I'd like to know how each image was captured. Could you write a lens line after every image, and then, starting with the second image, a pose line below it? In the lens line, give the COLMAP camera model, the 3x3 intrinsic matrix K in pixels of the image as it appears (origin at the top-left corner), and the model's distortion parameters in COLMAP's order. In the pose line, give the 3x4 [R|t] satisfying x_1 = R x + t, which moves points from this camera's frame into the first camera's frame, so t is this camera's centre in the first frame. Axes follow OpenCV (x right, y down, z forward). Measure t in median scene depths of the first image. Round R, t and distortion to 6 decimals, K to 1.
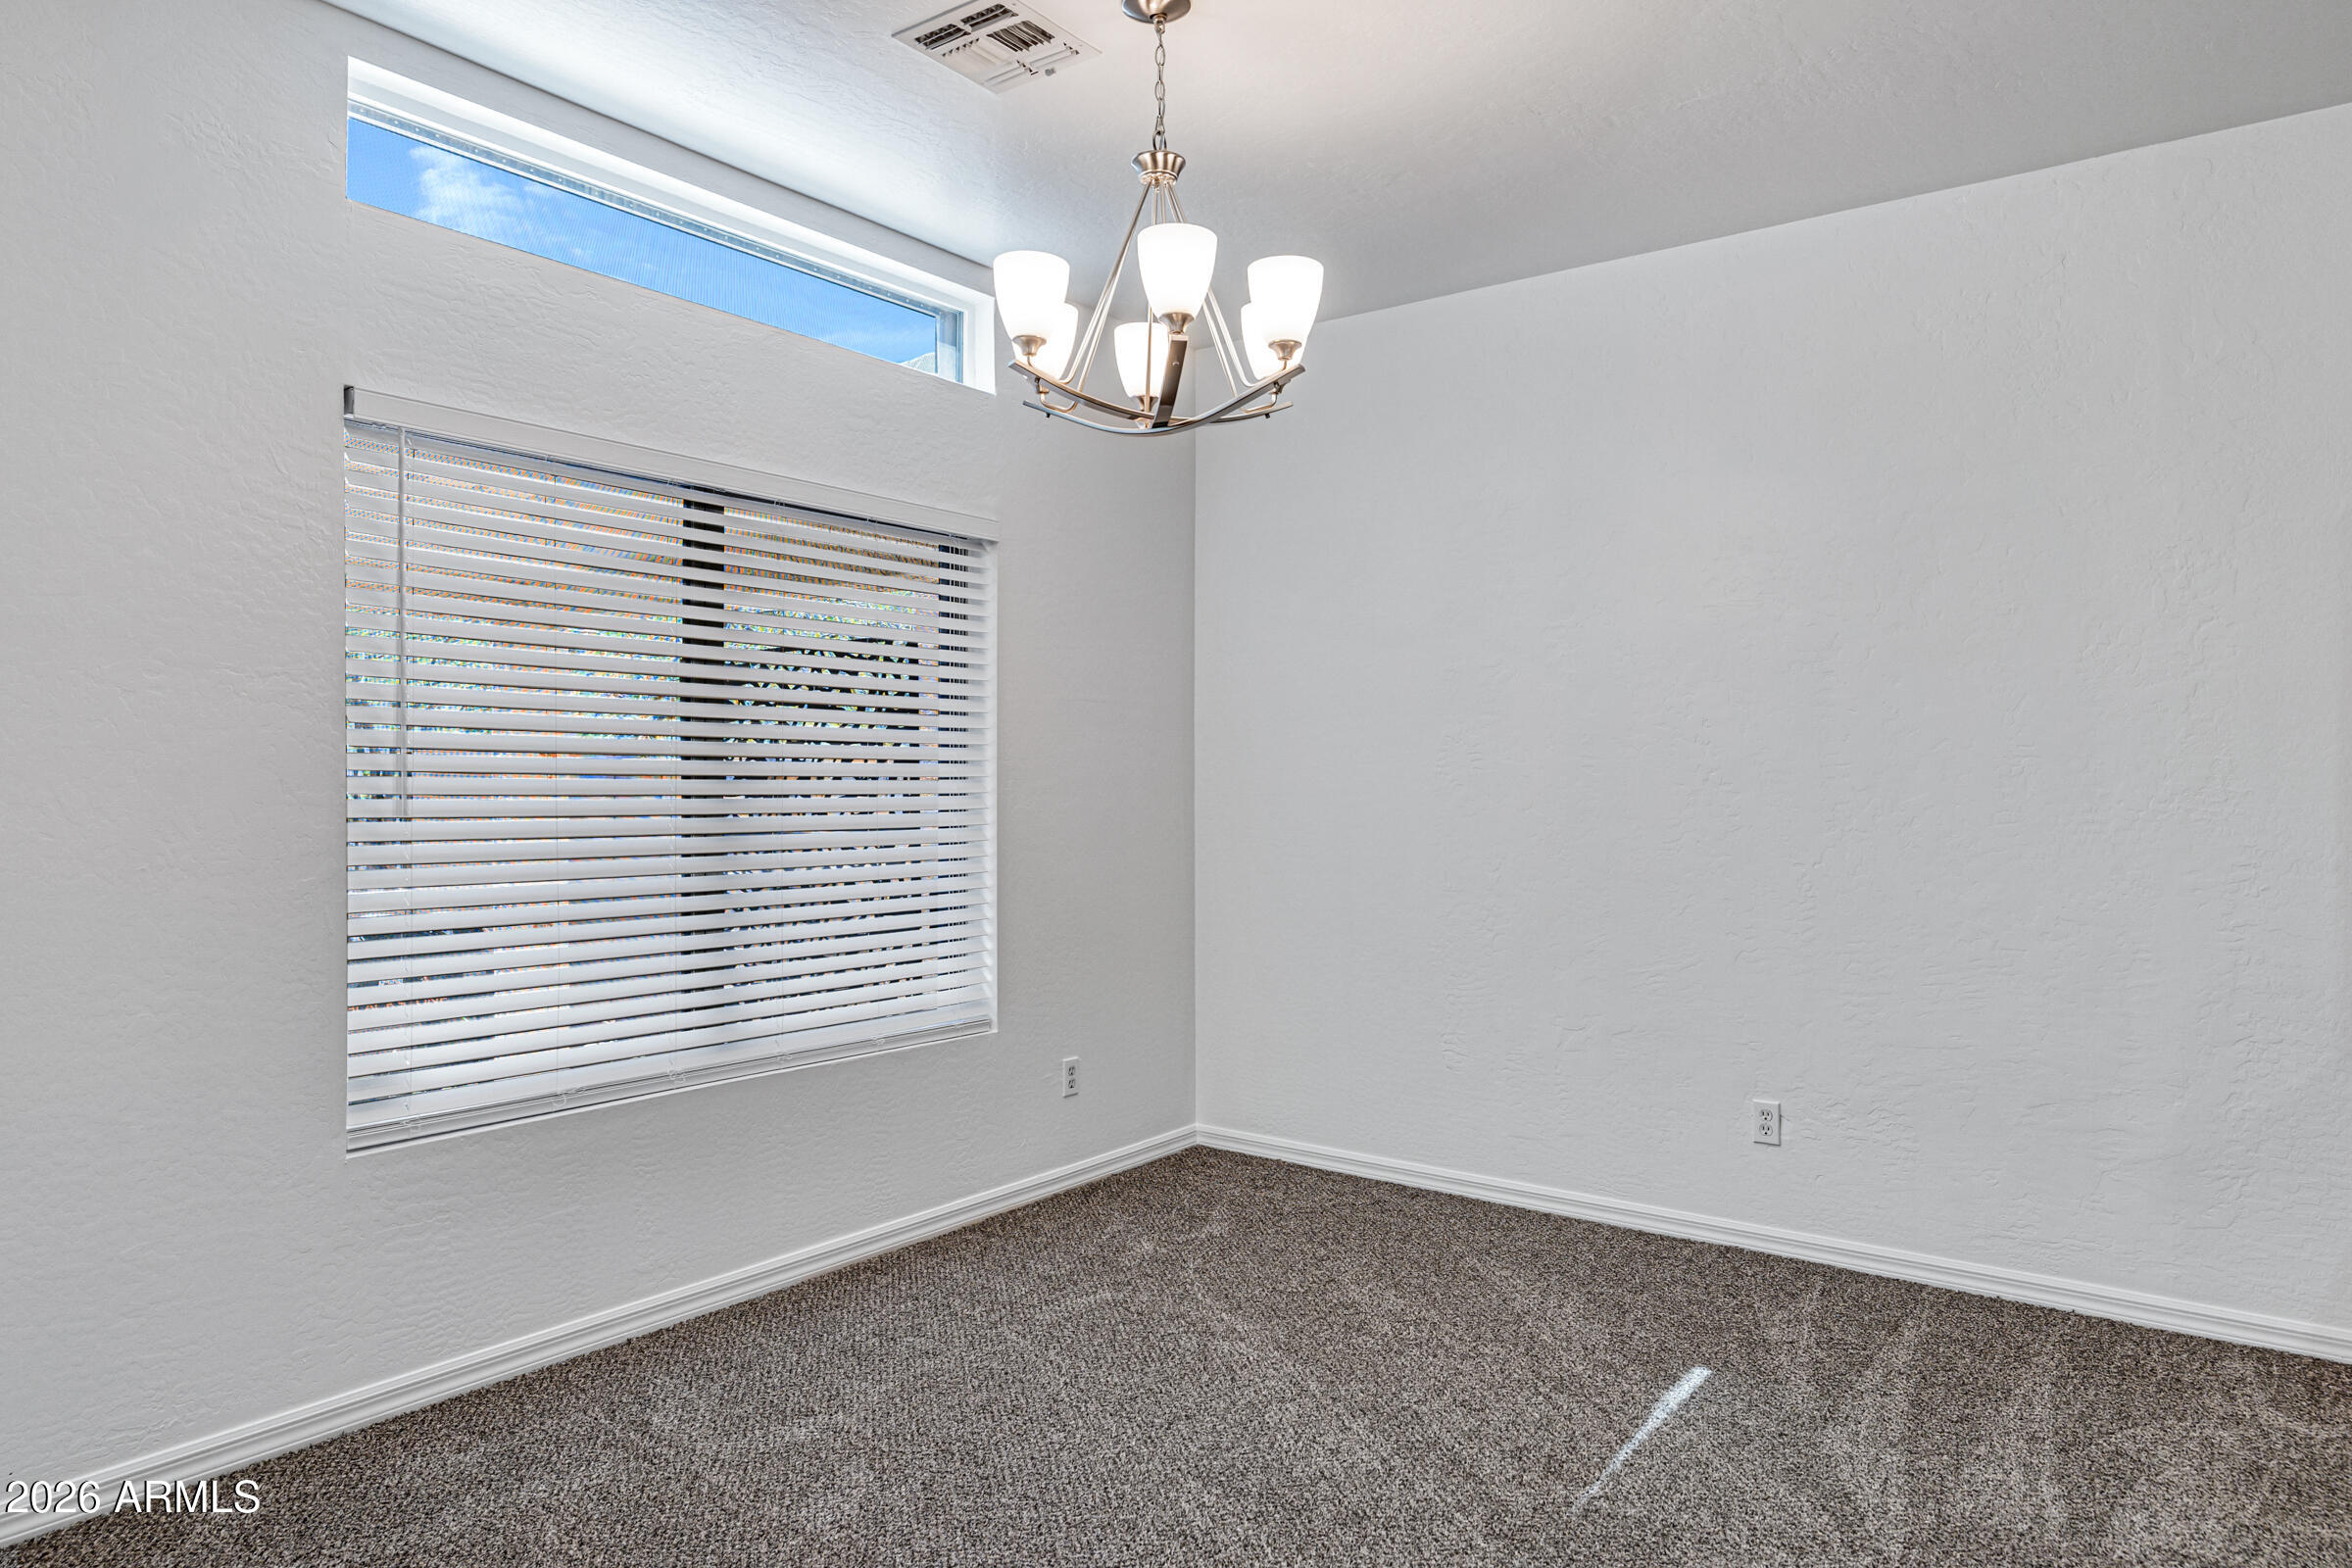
lens RADIAL K [[1245.0, 0, 1178.1], [0, 1245.0, 771.2], [0, 0, 1]] dist [-0.000968, 0.000103]
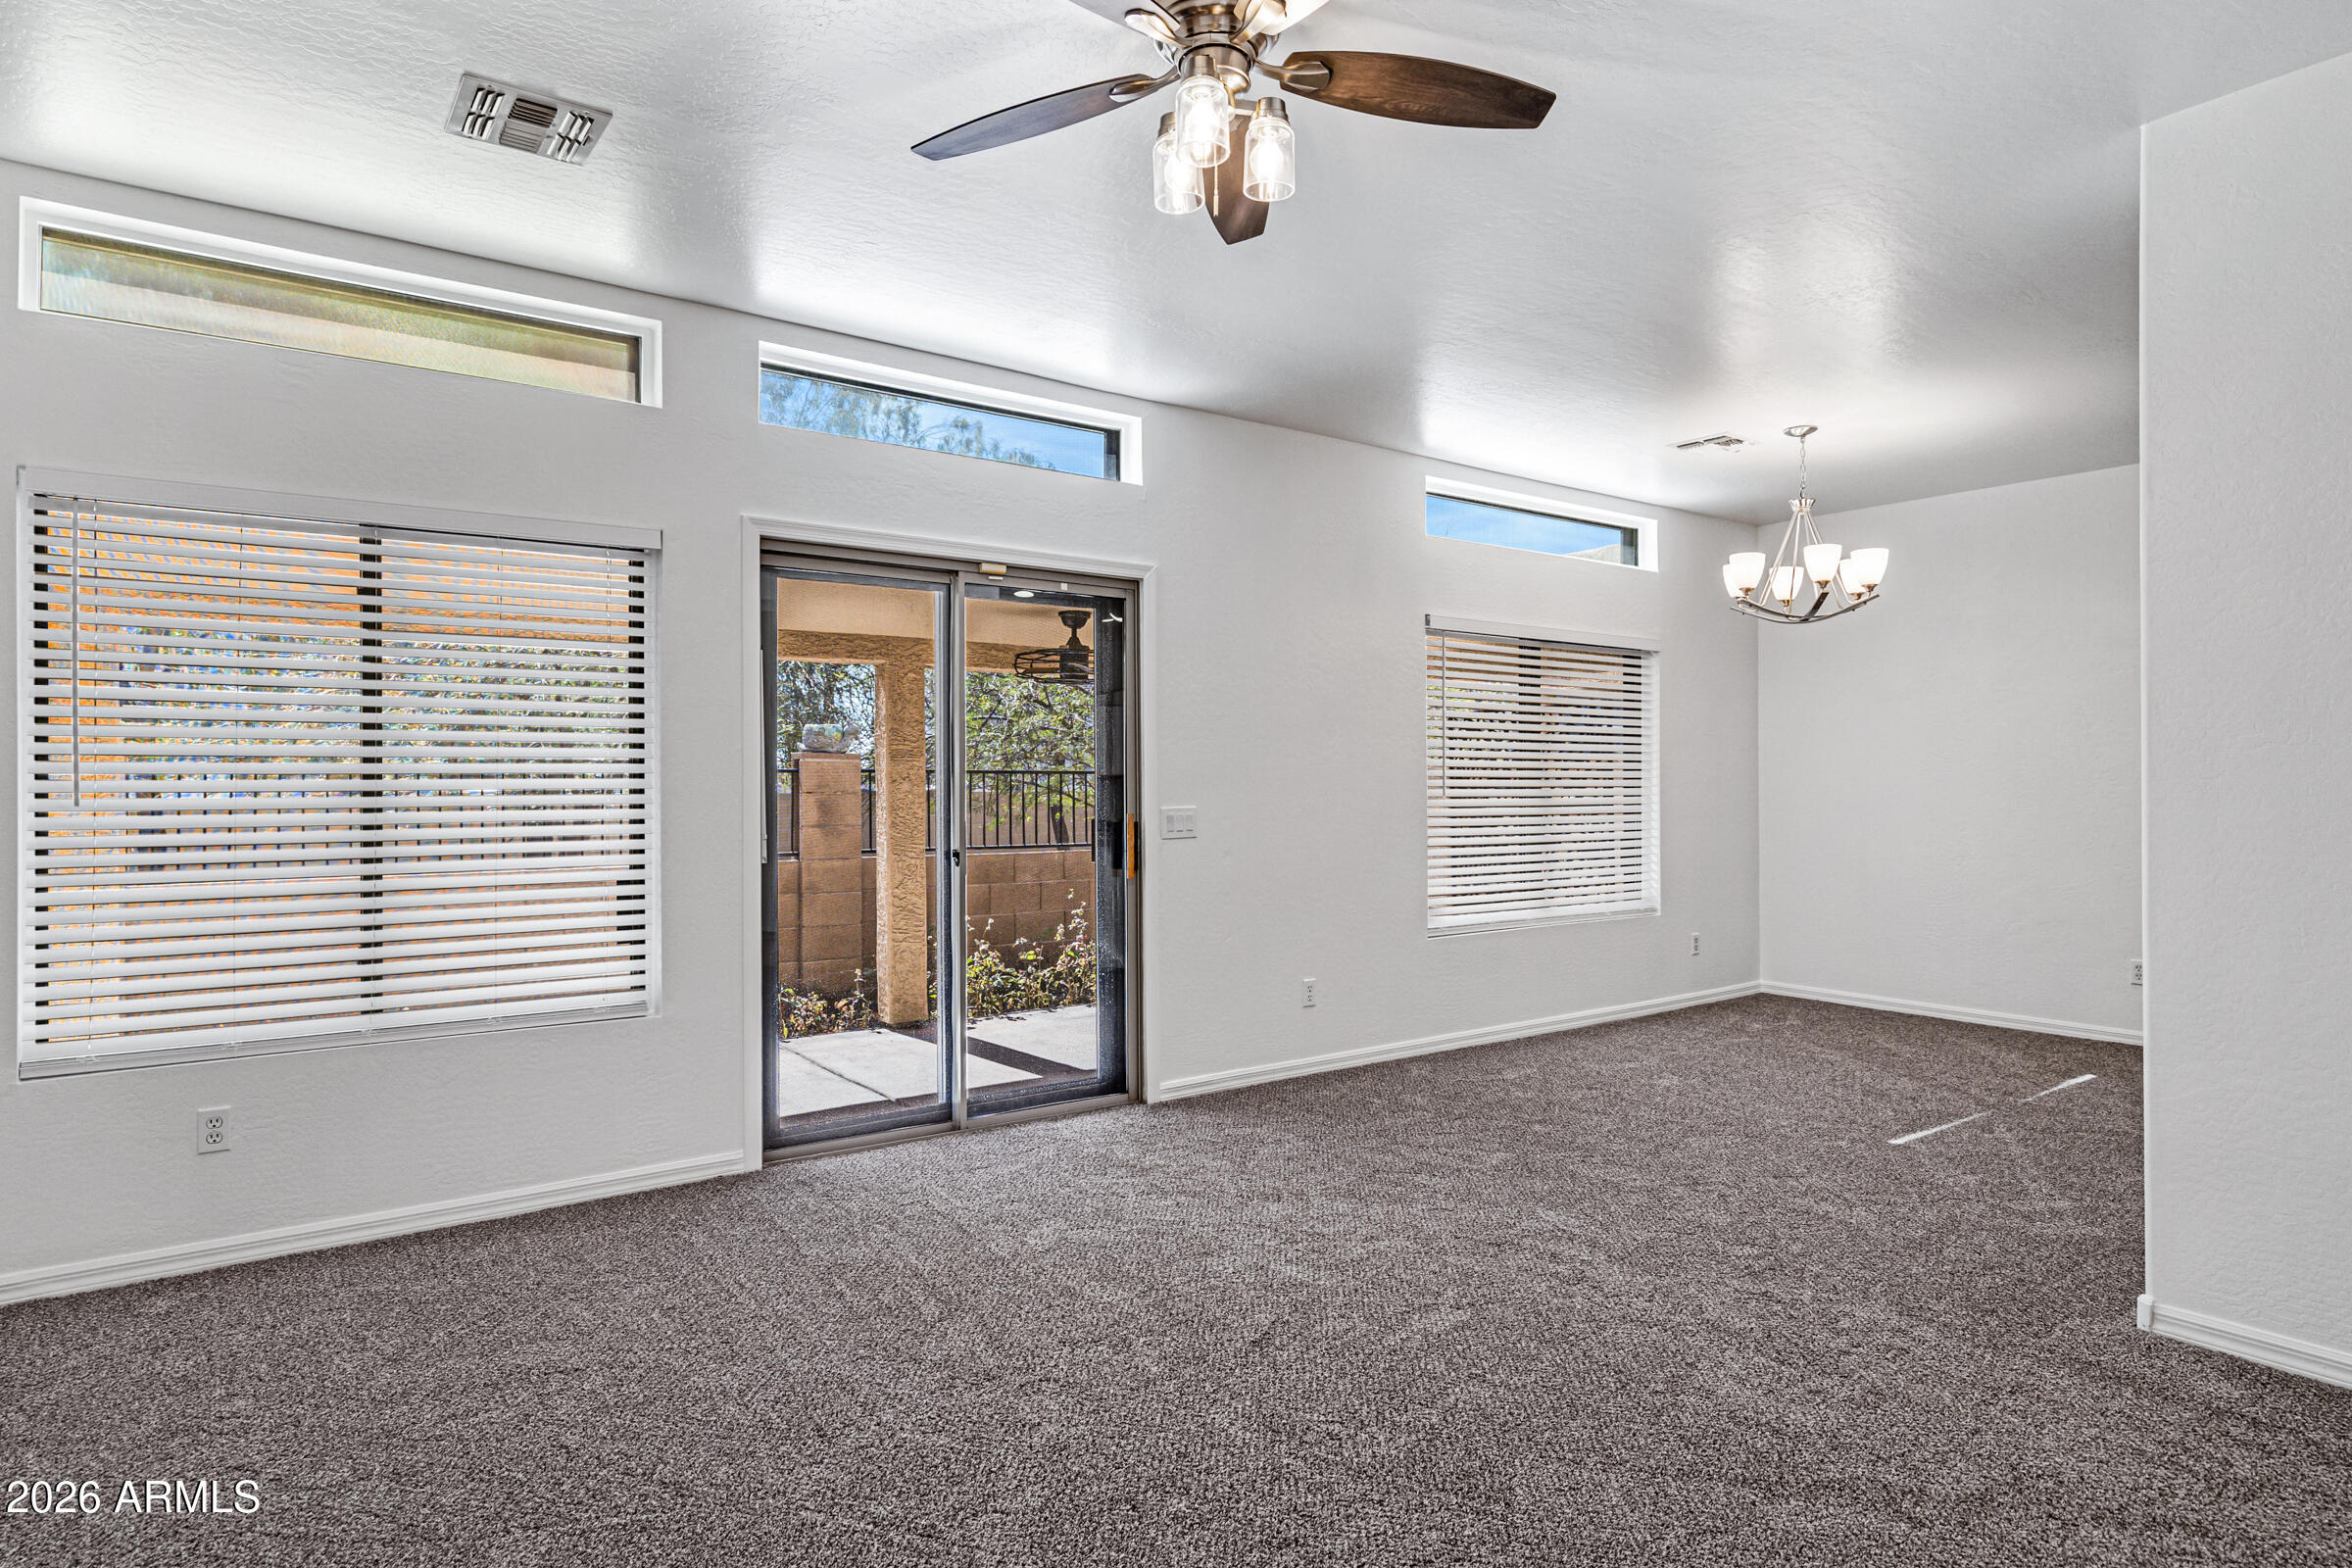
lens RADIAL K [[1245.0, 0, 1178.1], [0, 1245.0, 771.2], [0, 0, 1]] dist [-0.000968, 0.000103]
pose [[0.964129, -0.003294, -0.265415, -0.362608], [0.003661, 0.999993, 0.000887, -0.010765], [0.265411, -0.001827, 0.964134, -1.036321]]
